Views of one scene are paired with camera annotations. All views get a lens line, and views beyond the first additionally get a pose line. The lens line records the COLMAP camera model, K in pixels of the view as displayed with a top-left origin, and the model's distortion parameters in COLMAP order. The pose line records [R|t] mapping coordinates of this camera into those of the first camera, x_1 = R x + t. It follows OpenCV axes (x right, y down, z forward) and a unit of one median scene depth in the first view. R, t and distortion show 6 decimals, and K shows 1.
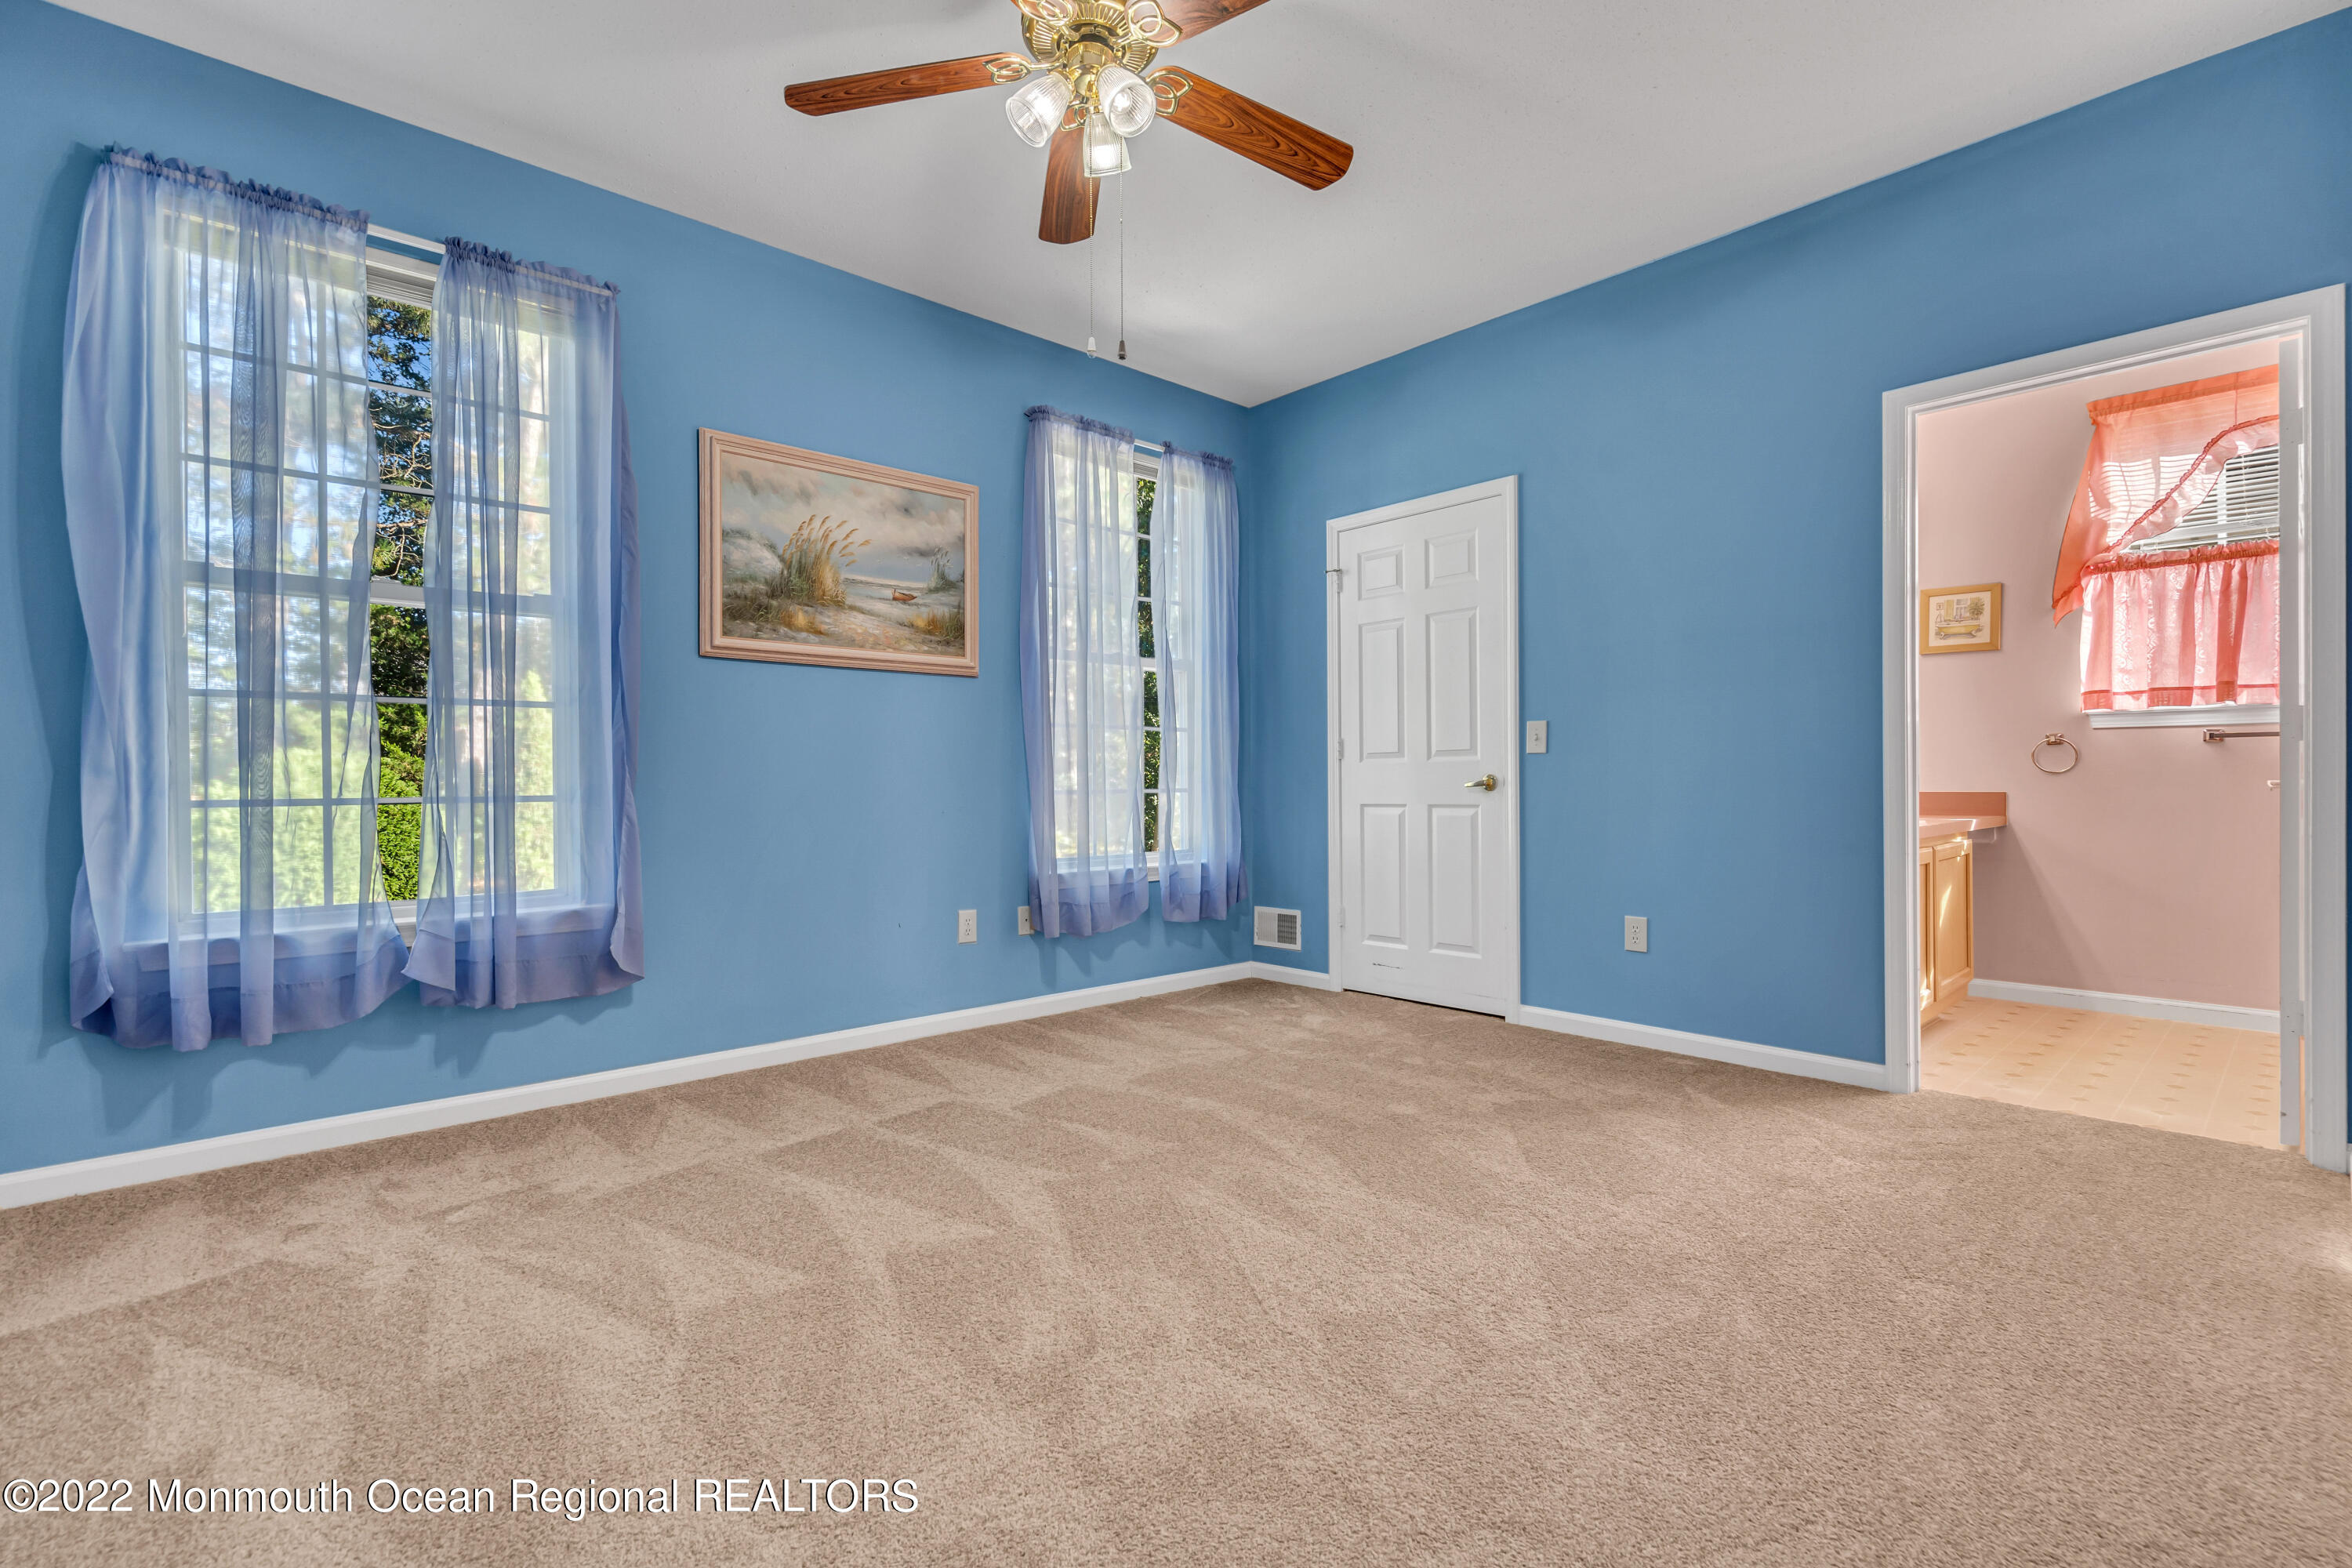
lens RADIAL K [[1065.8, 0, 1180.2], [0, 1065.8, 788.8], [0, 0, 1]] dist [-0.001862, 0.000358]
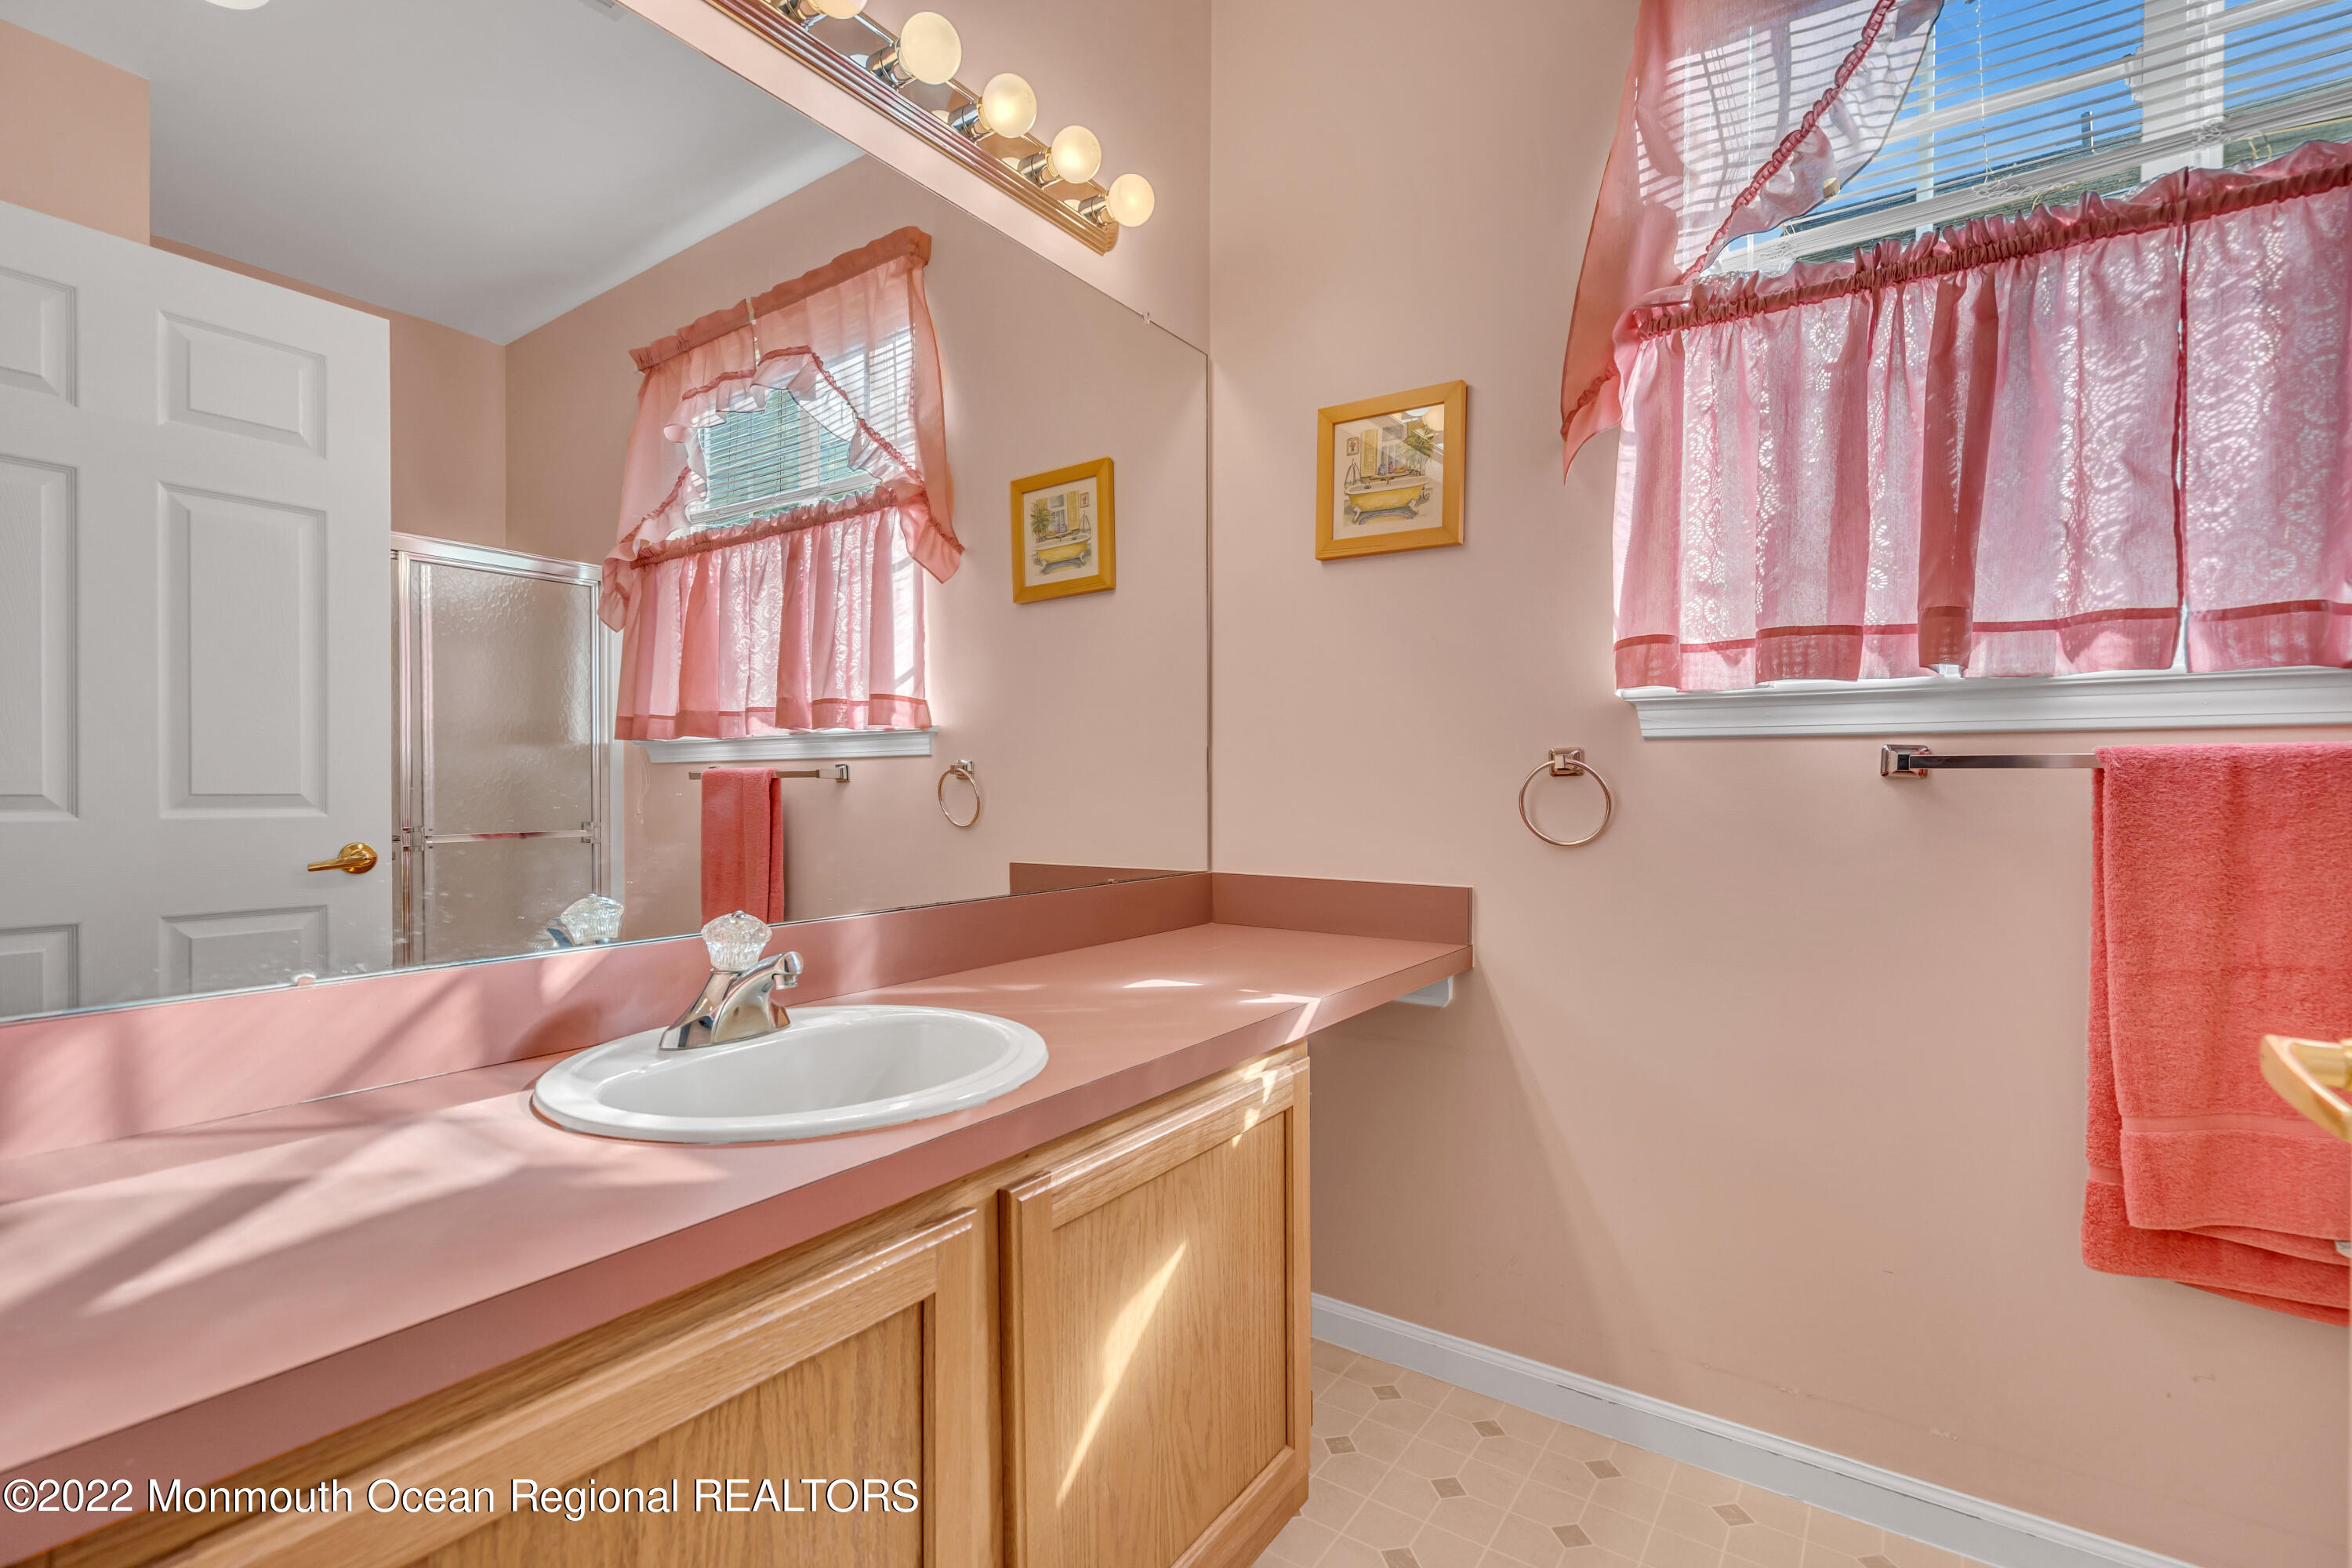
lens RADIAL K [[1065.8, 0, 1180.2], [0, 1065.8, 788.8], [0, 0, 1]] dist [-0.001862, 0.000358]
pose [[0.976804, 0.008026, 0.213986, 0.629596], [-0.008814, 0.999957, 0.002728, -0.038693], [-0.213955, -0.004551, 0.976833, 0.675541]]
